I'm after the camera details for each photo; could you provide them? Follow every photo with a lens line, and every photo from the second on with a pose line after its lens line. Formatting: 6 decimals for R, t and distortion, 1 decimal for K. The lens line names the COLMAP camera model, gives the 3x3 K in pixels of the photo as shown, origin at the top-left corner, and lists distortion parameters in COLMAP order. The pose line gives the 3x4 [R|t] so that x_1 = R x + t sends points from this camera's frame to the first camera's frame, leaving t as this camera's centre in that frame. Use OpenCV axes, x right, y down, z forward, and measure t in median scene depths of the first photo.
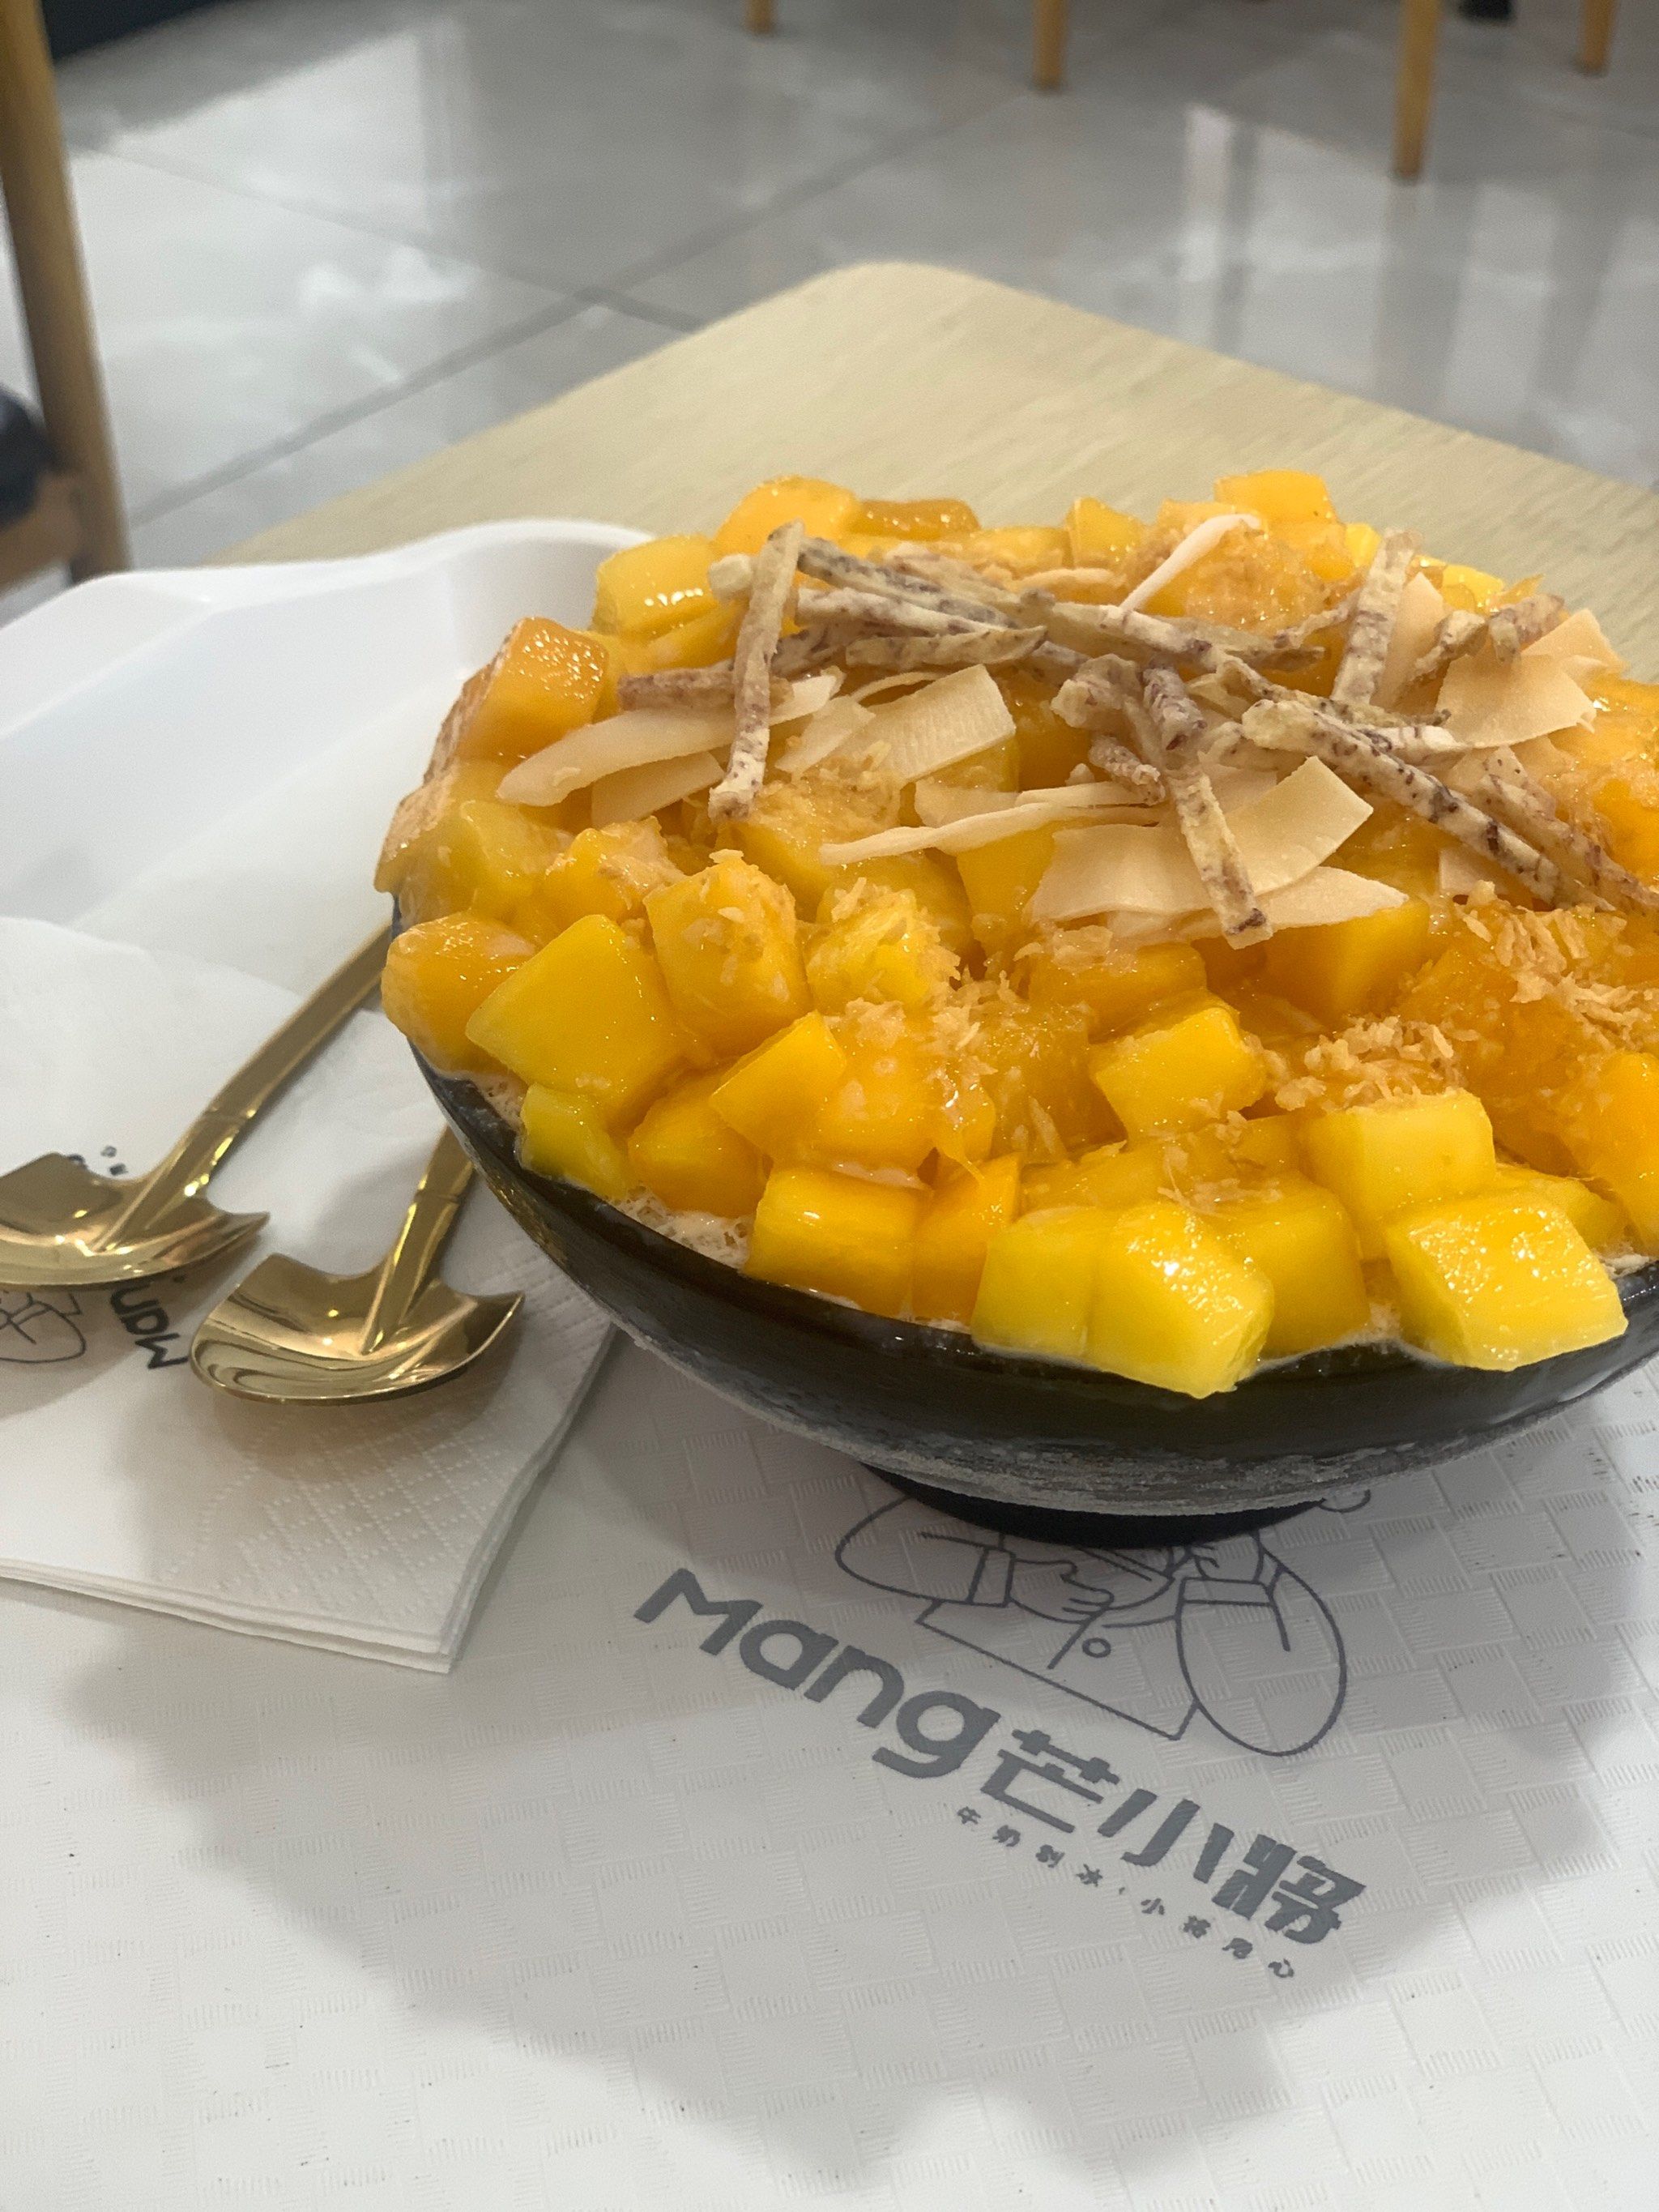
lens RADIAL K [[3358.5, 0, 828.9], [0, 3358.5, 1105.8], [0, 0, 1]] dist [0.209397, 0.000000]
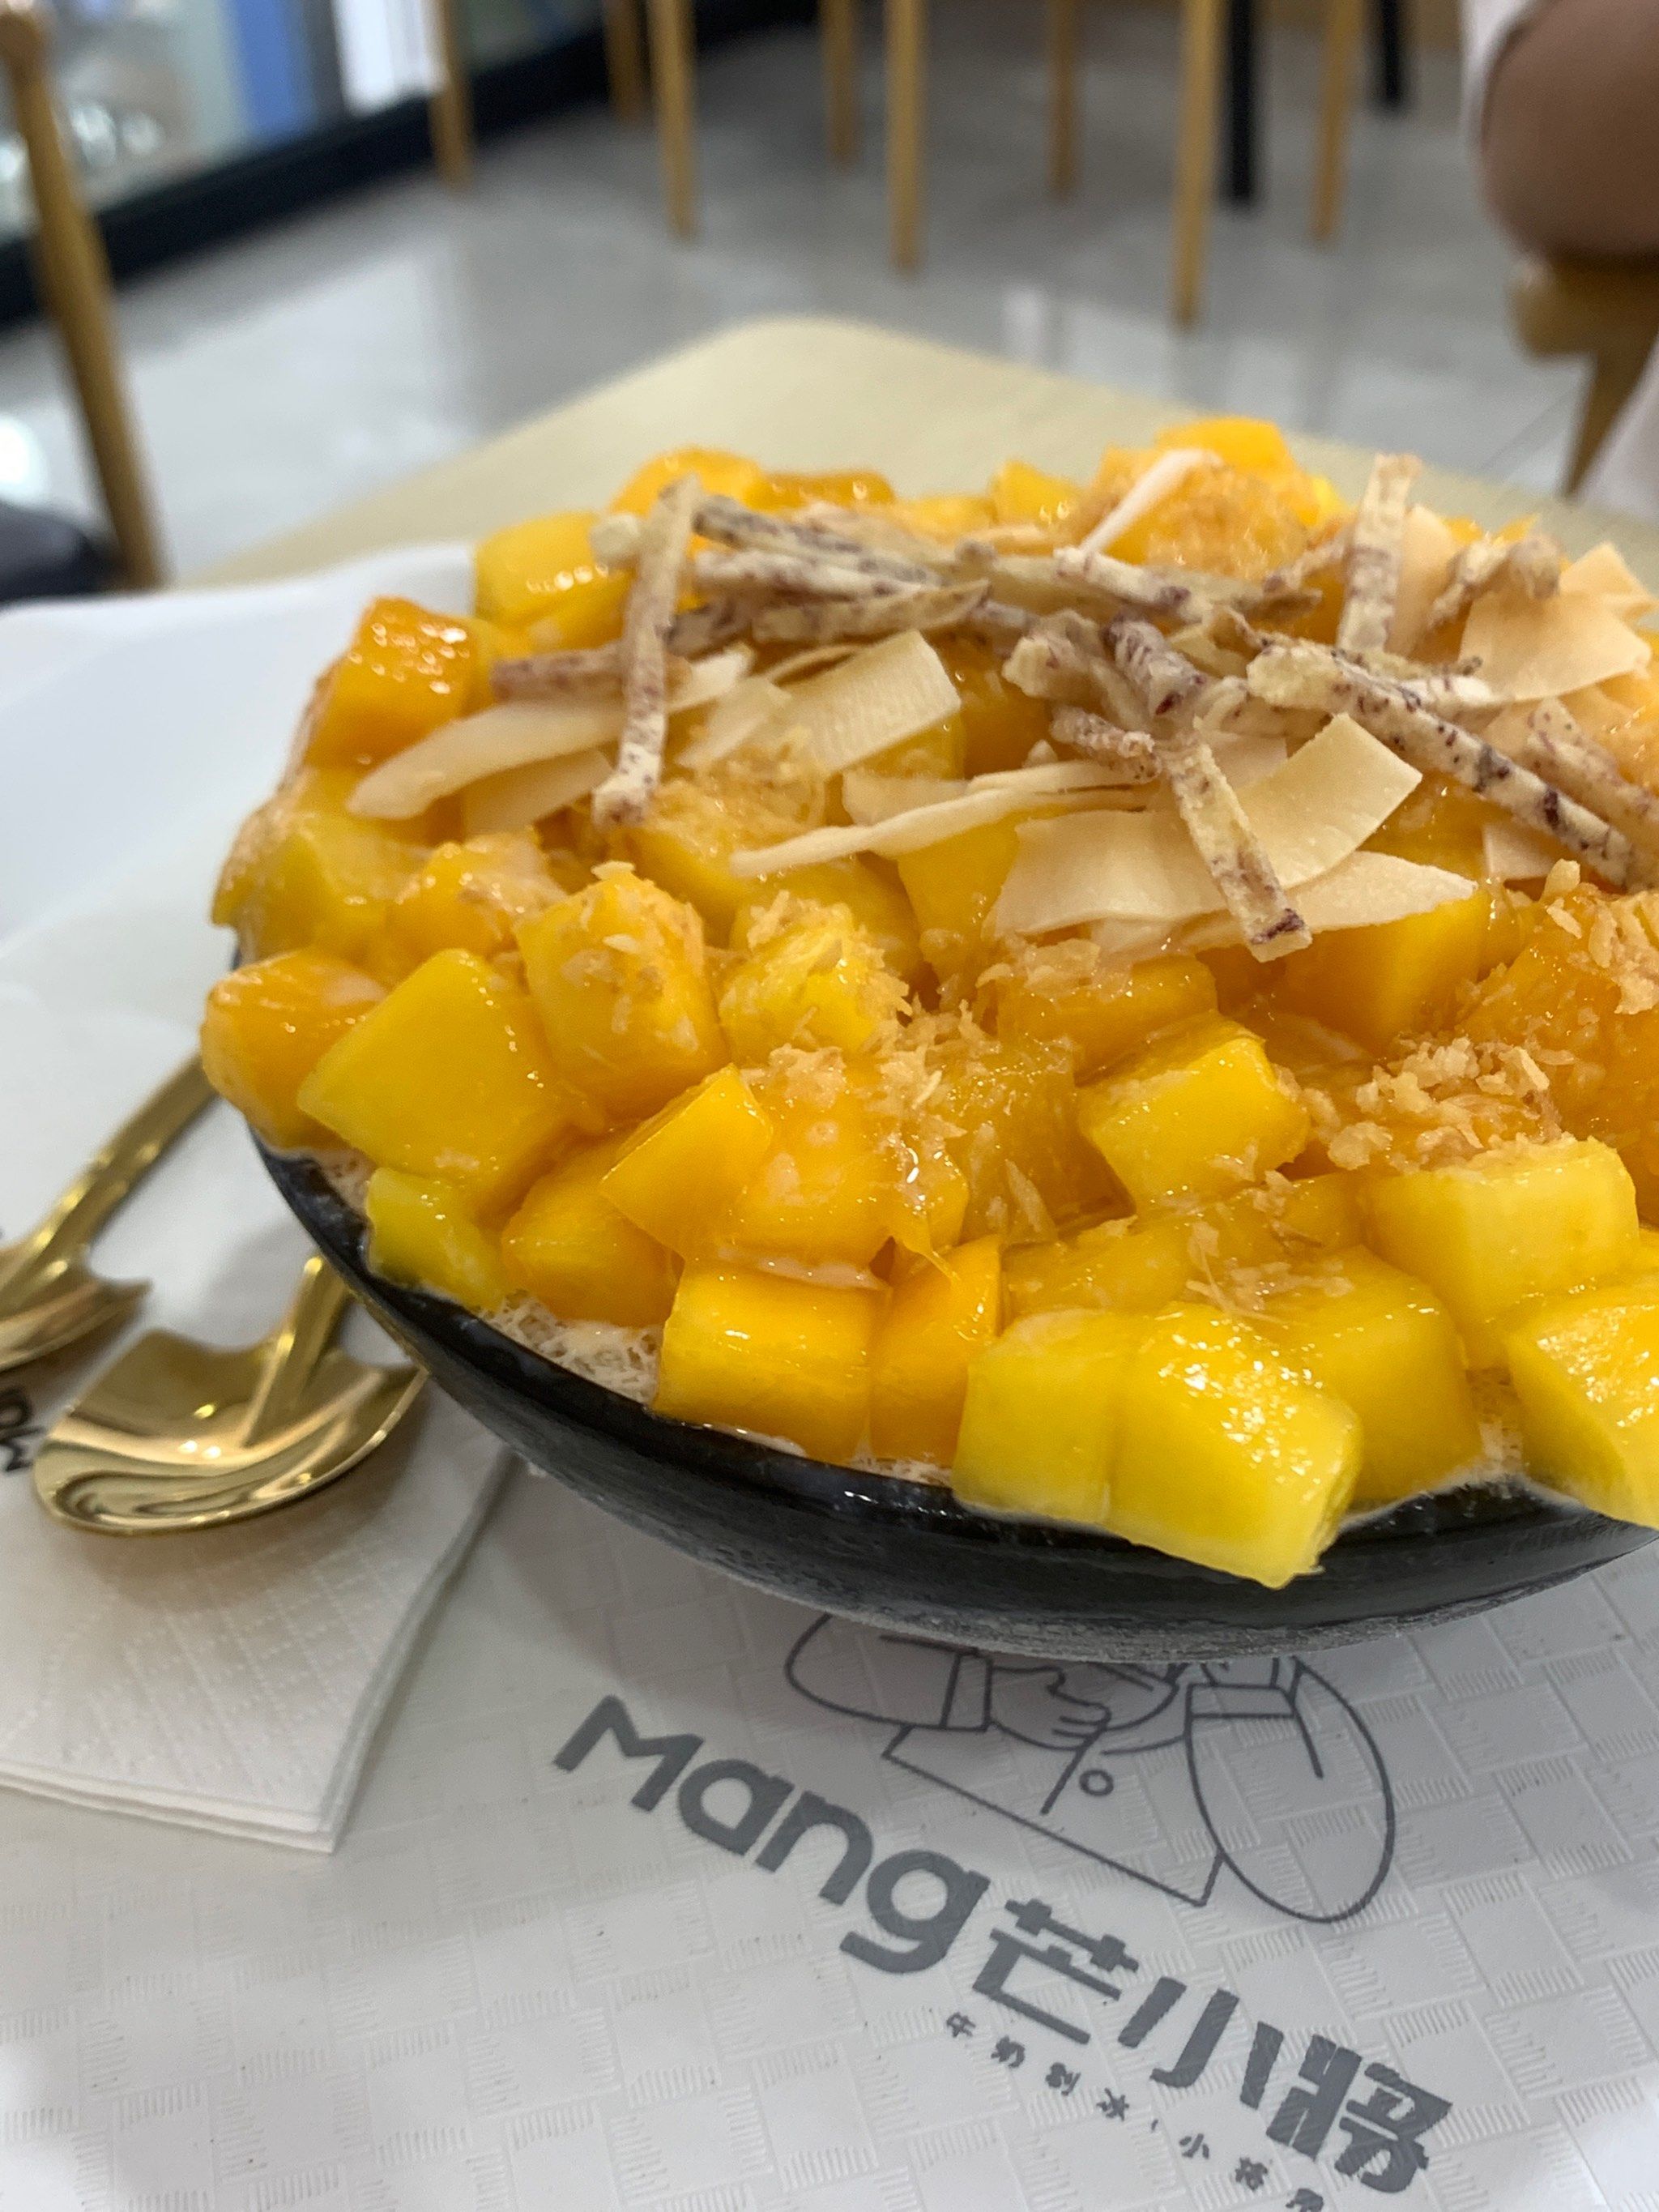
lens RADIAL K [[2379.2, 0, 802.6], [0, 2379.2, 1144.2], [0, 0, 1]] dist [0.186858, 0.000000]
pose [[0.999090, -0.041238, 0.010914, 0.005470], [0.040778, 0.998389, 0.039440, -0.028613], [-0.012523, -0.038959, 0.999162, 0.414422]]
